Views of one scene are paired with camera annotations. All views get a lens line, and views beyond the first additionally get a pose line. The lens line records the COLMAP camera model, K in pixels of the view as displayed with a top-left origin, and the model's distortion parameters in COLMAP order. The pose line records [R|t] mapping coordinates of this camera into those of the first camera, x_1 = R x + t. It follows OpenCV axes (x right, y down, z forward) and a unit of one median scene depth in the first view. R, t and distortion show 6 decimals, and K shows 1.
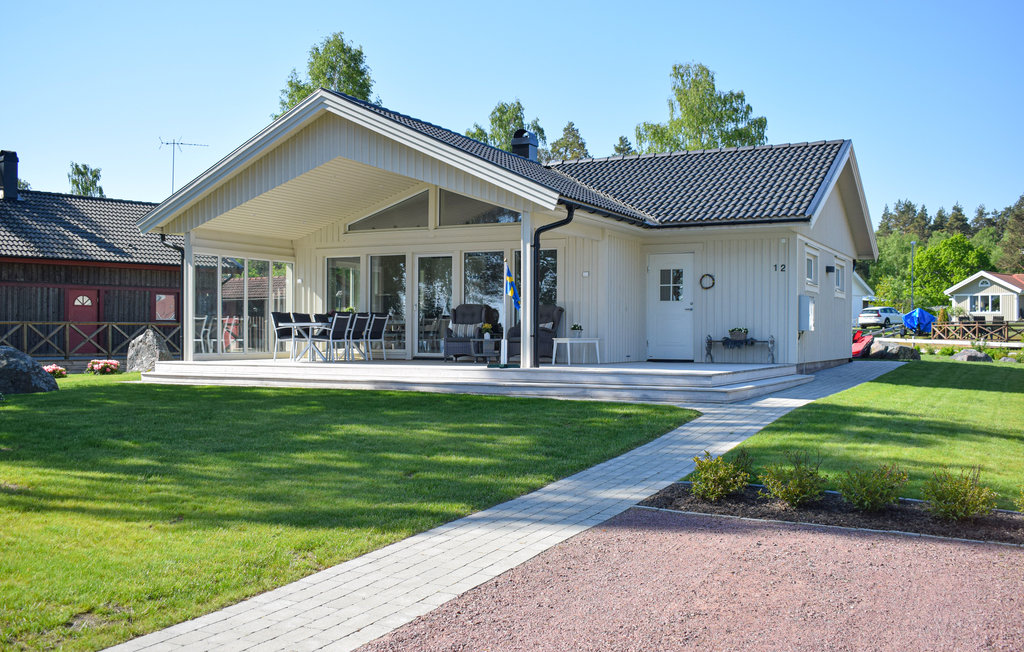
lens RADIAL K [[1003.7, 0, 512.4], [0, 1003.7, 327.0], [0, 0, 1]] dist [-0.019938, 0.000000]
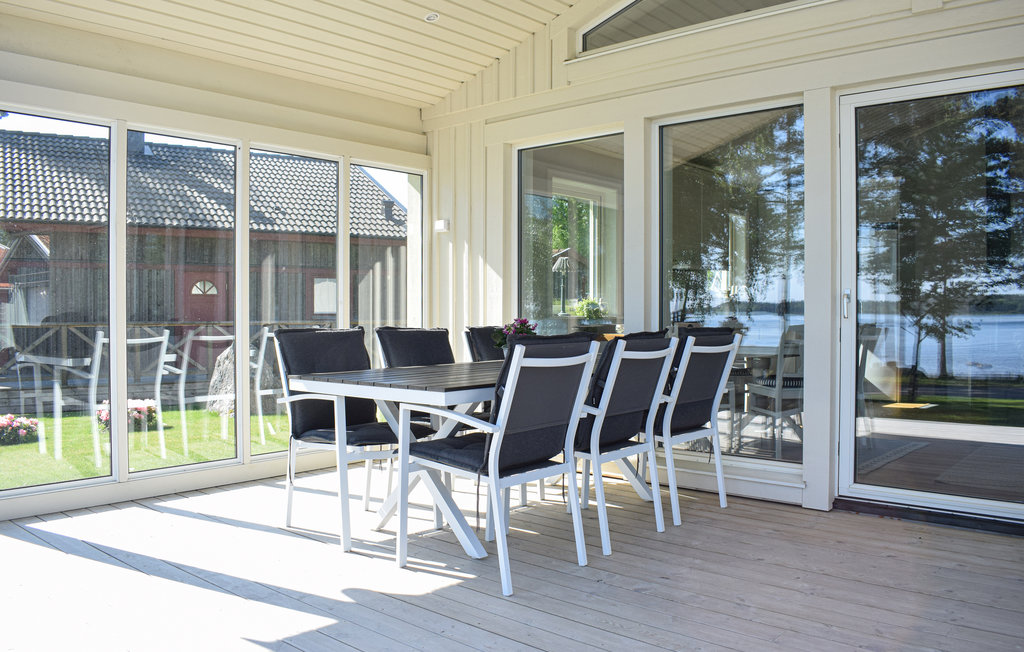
lens RADIAL K [[827.1, 0, 509.6], [0, 827.1, 322.1], [0, 0, 1]] dist [-0.070554, -0.003779]
pose [[0.967607, -0.000275, -0.252462, -0.123506], [0.005477, 0.999787, 0.019902, -0.019147], [0.252403, -0.020640, 0.967402, 0.759881]]
